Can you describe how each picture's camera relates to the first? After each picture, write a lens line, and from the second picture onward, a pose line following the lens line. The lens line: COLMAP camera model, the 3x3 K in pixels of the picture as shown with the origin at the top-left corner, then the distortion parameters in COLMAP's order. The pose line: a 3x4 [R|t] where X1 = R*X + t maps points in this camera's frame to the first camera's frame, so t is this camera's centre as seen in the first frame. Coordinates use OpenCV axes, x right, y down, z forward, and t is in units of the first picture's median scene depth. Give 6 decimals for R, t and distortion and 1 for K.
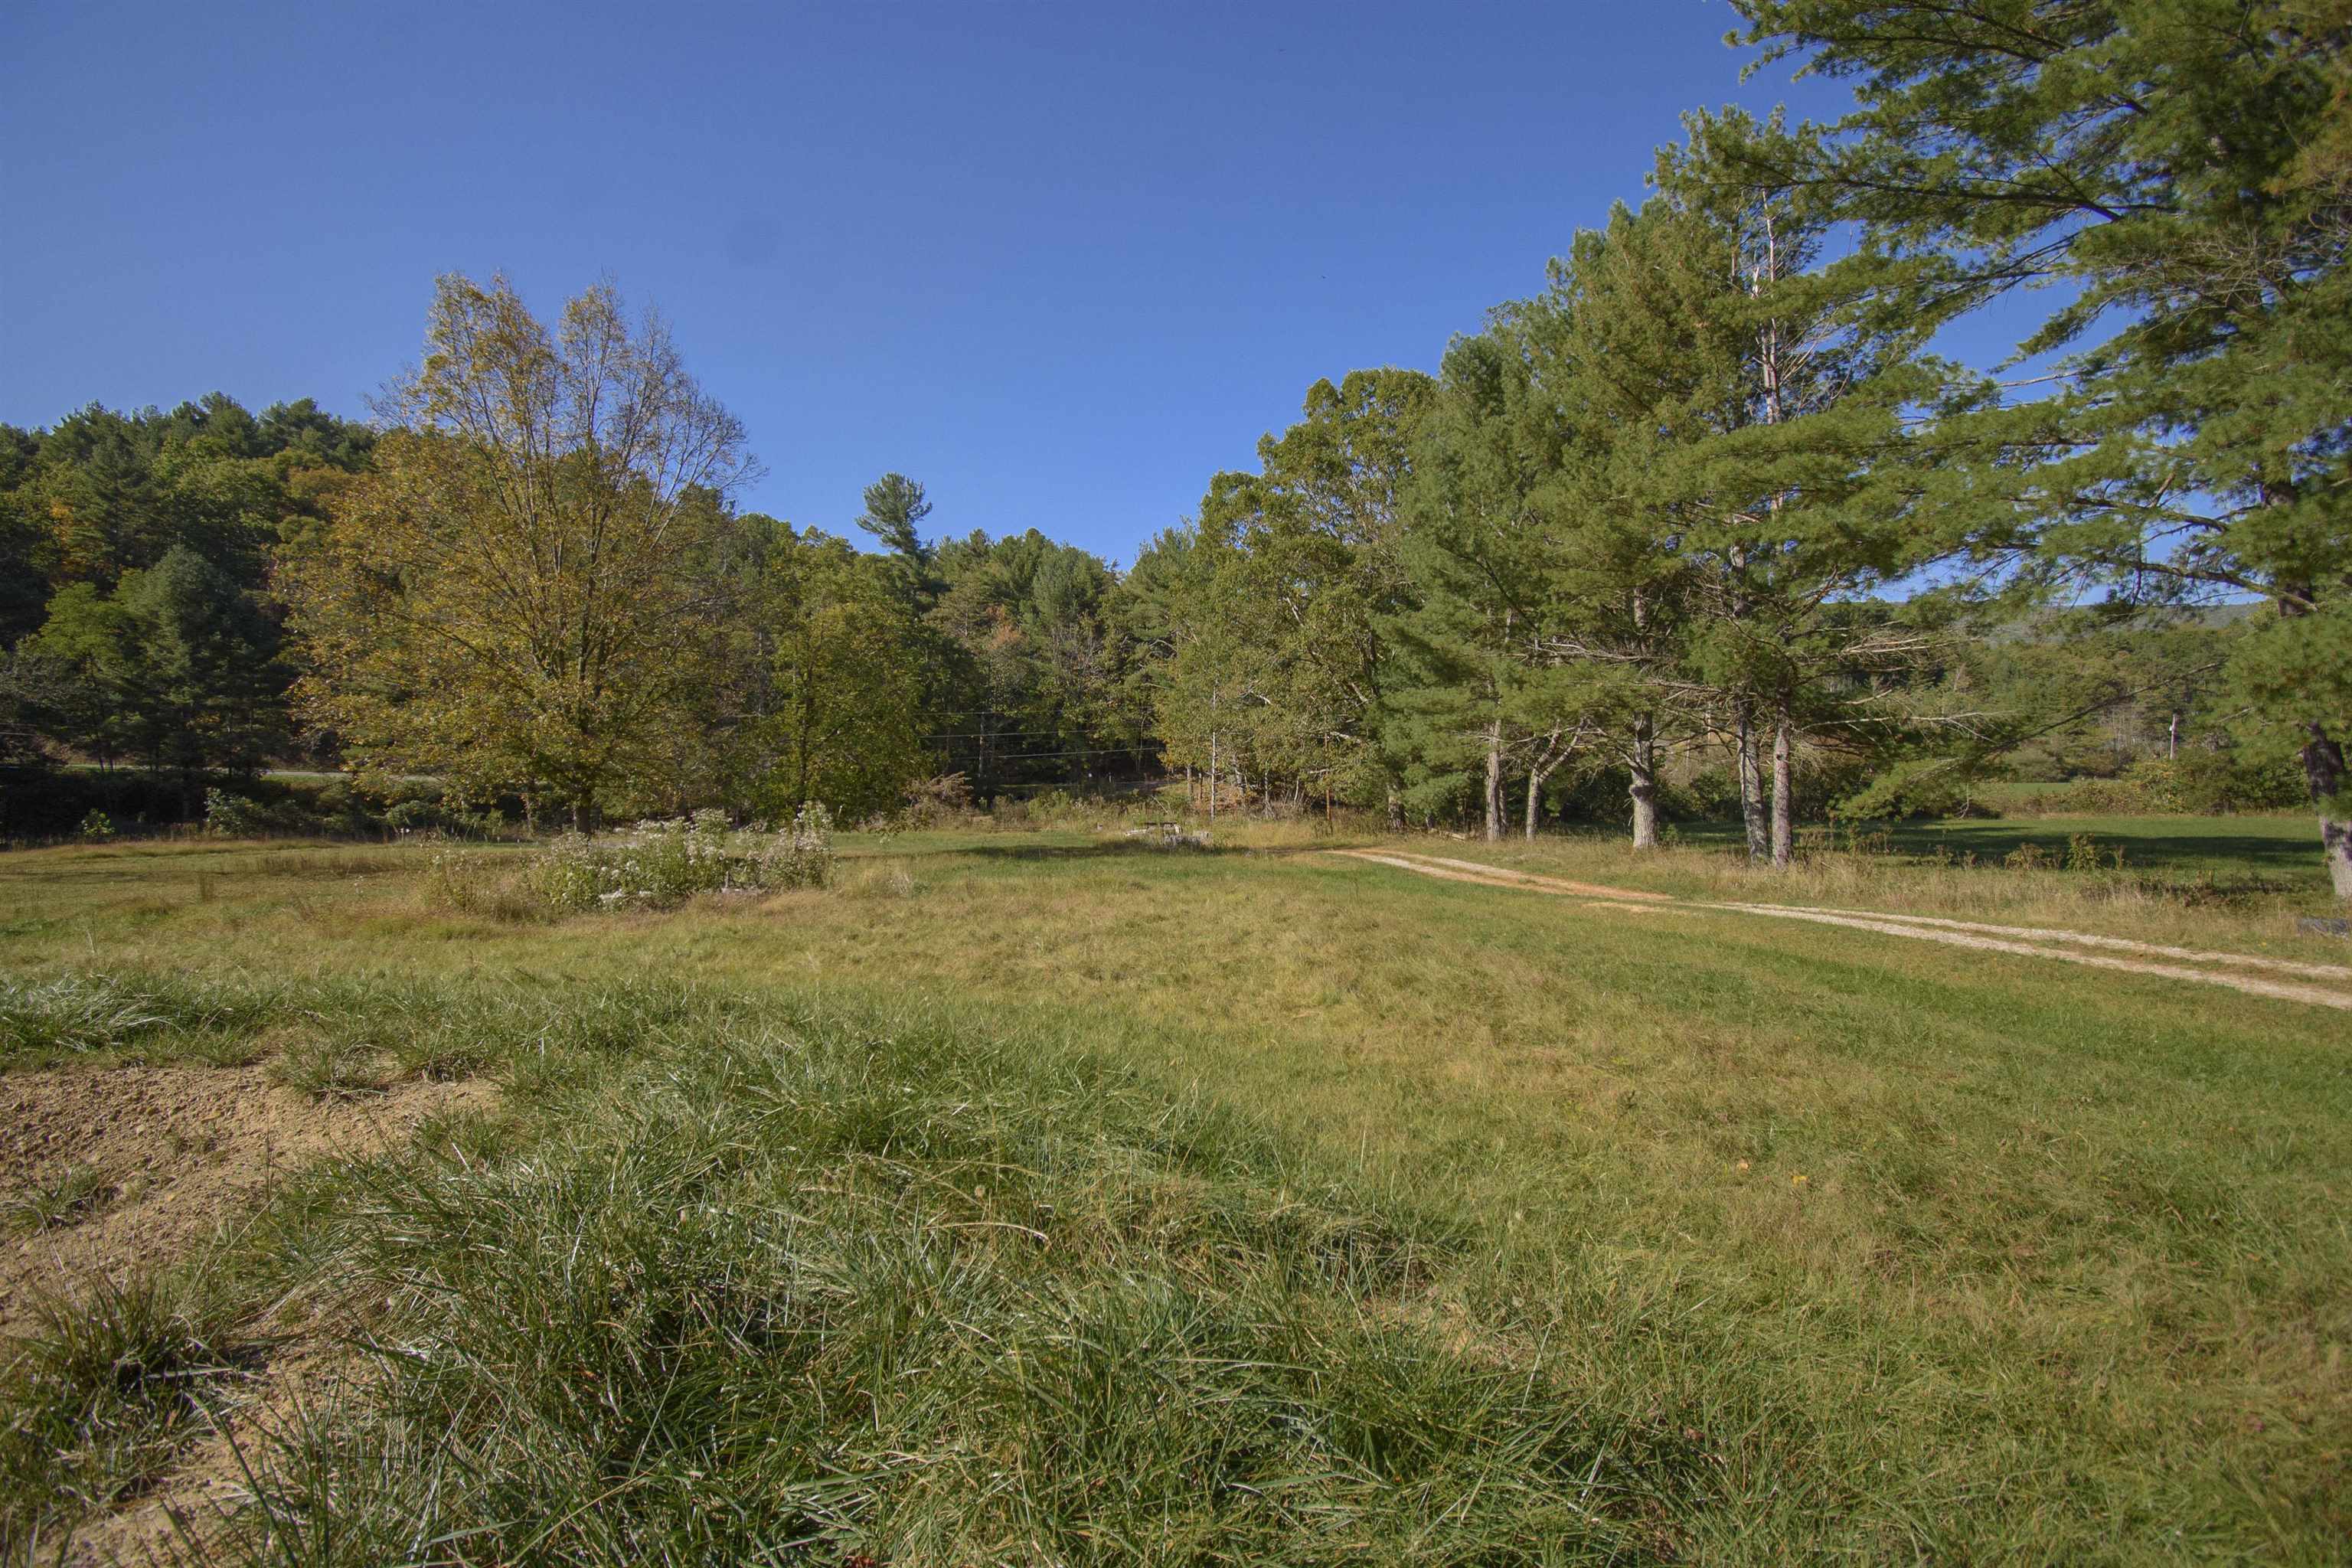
lens RADIAL K [[1039.9, 0, 1176.3], [0, 1039.9, 798.3], [0, 0, 1]] dist [0.000868, -0.000758]
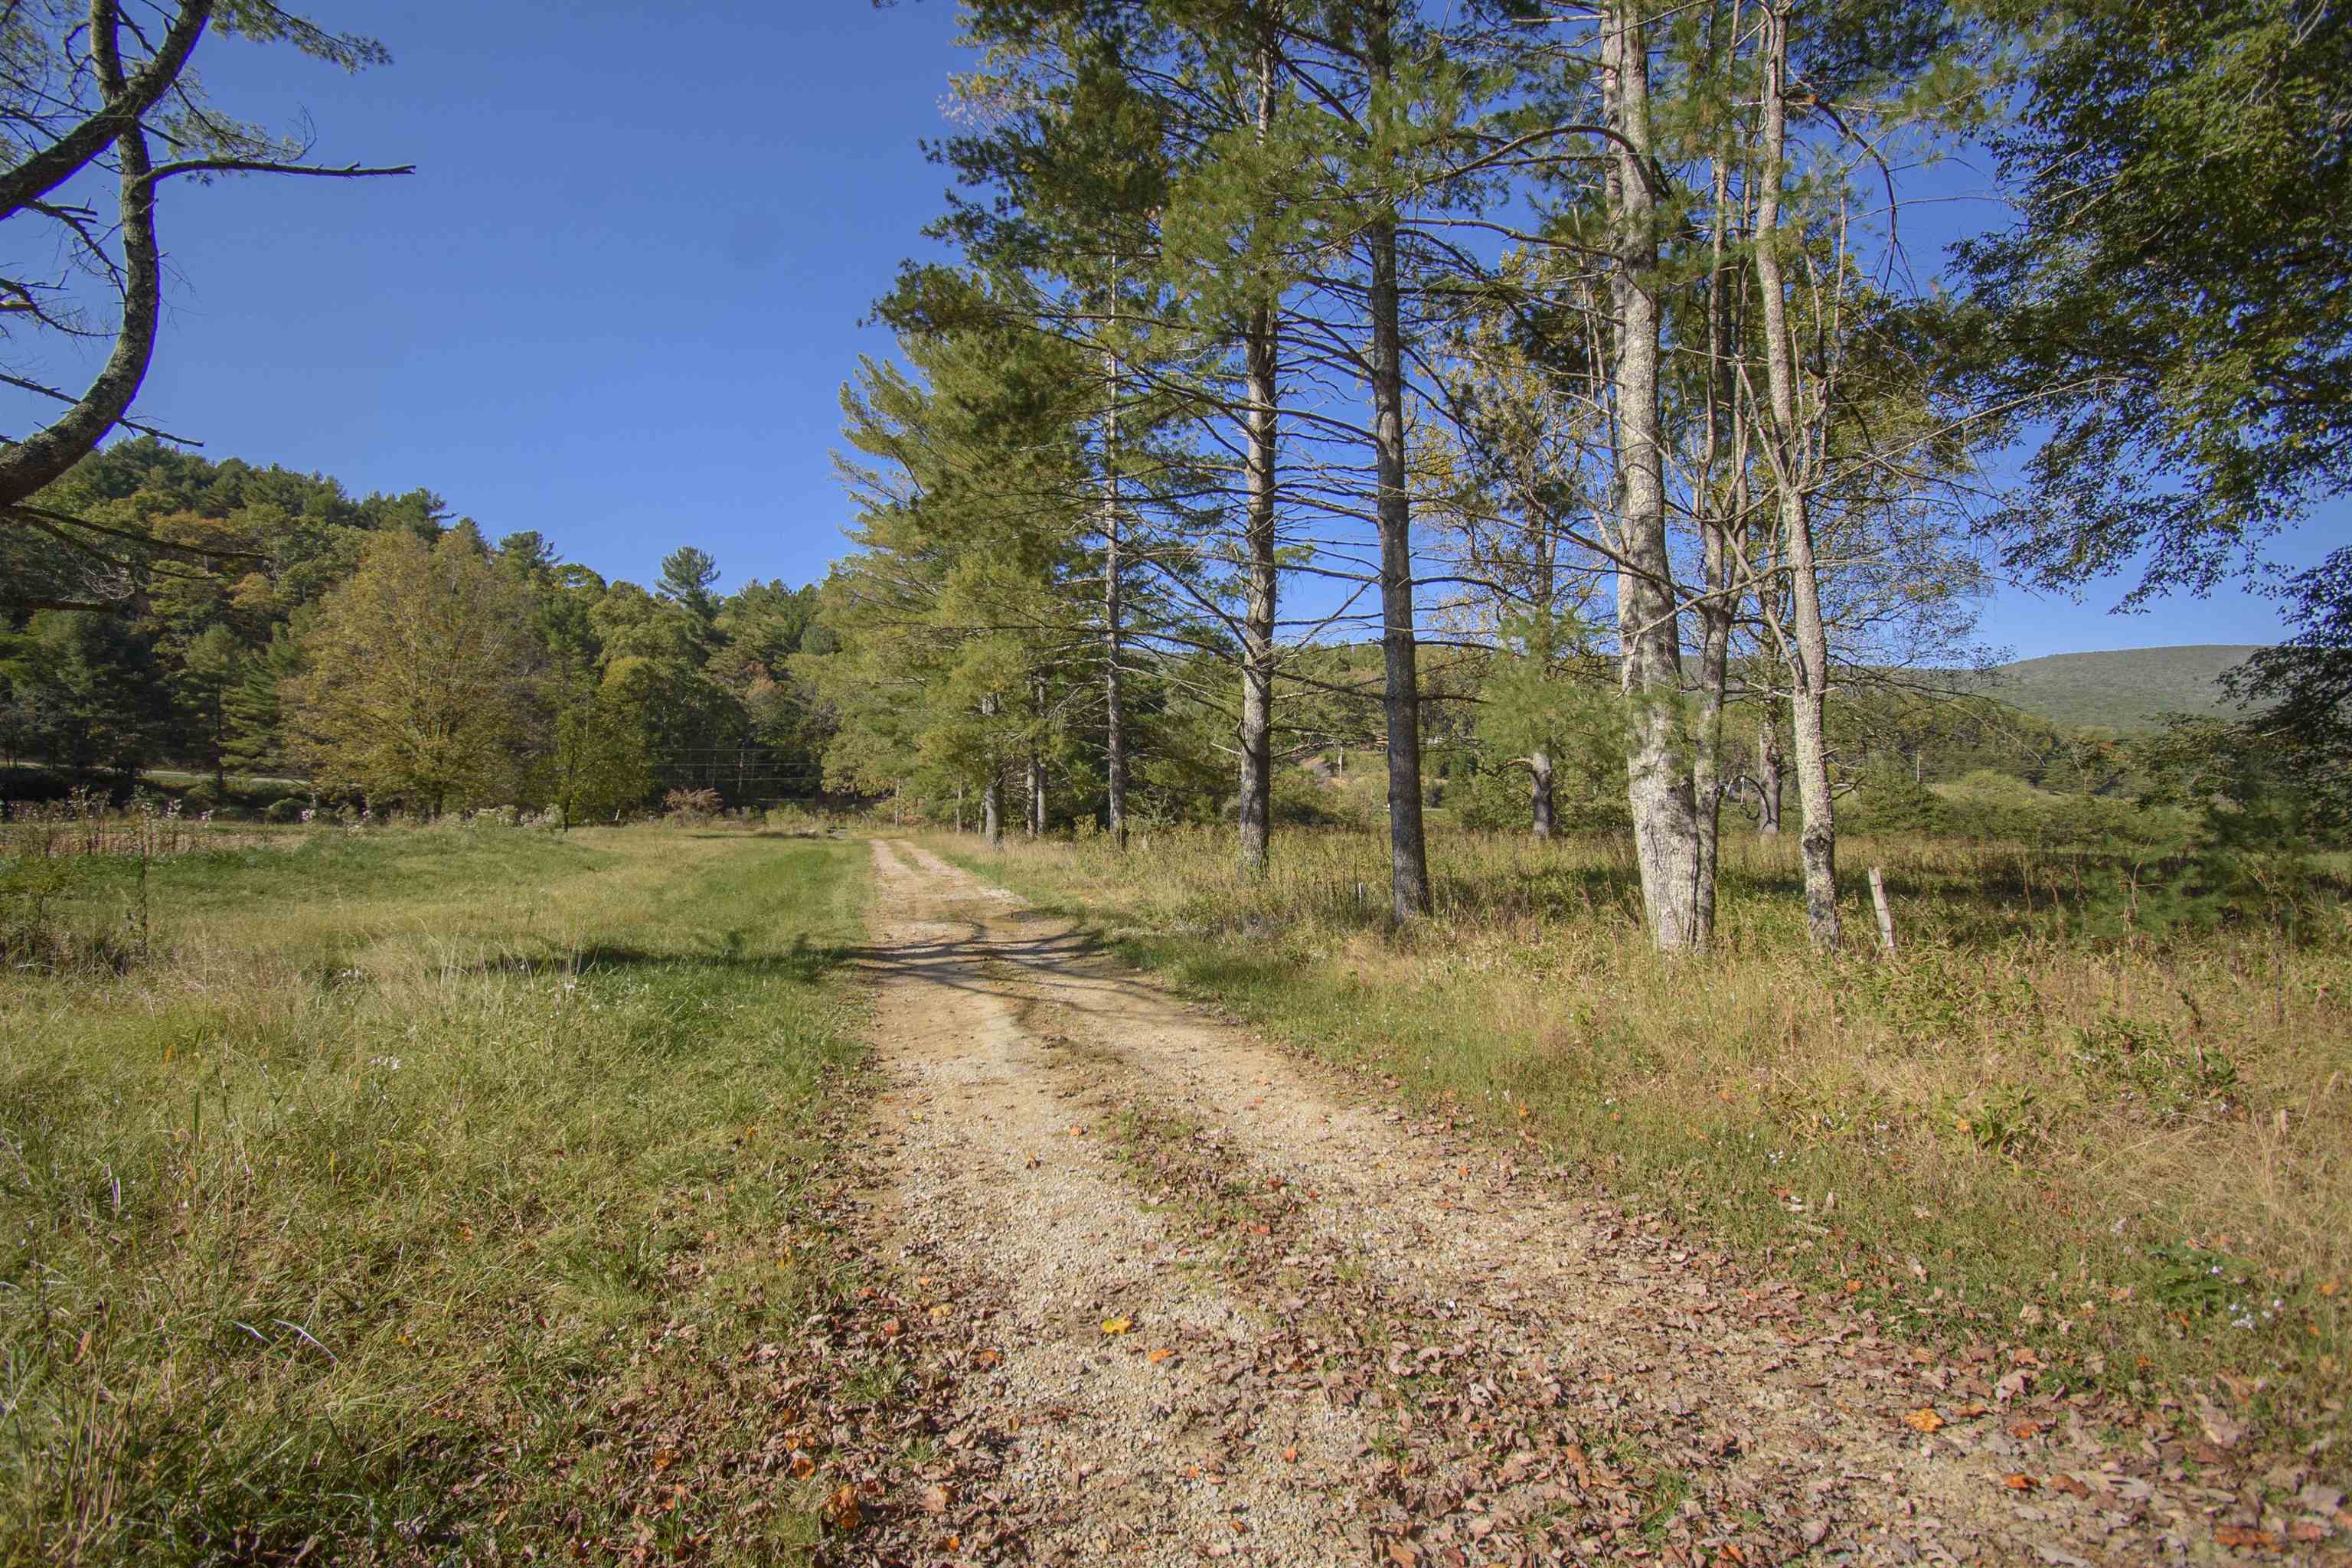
lens RADIAL K [[1039.9, 0, 1176.3], [0, 1039.9, 798.3], [0, 0, 1]] dist [0.000868, -0.000758]
pose [[0.990287, 0.030362, 0.135686, 0.185914], [-0.028100, 0.999433, -0.018555, -0.002772], [-0.136172, 0.014562, 0.990578, -0.394384]]
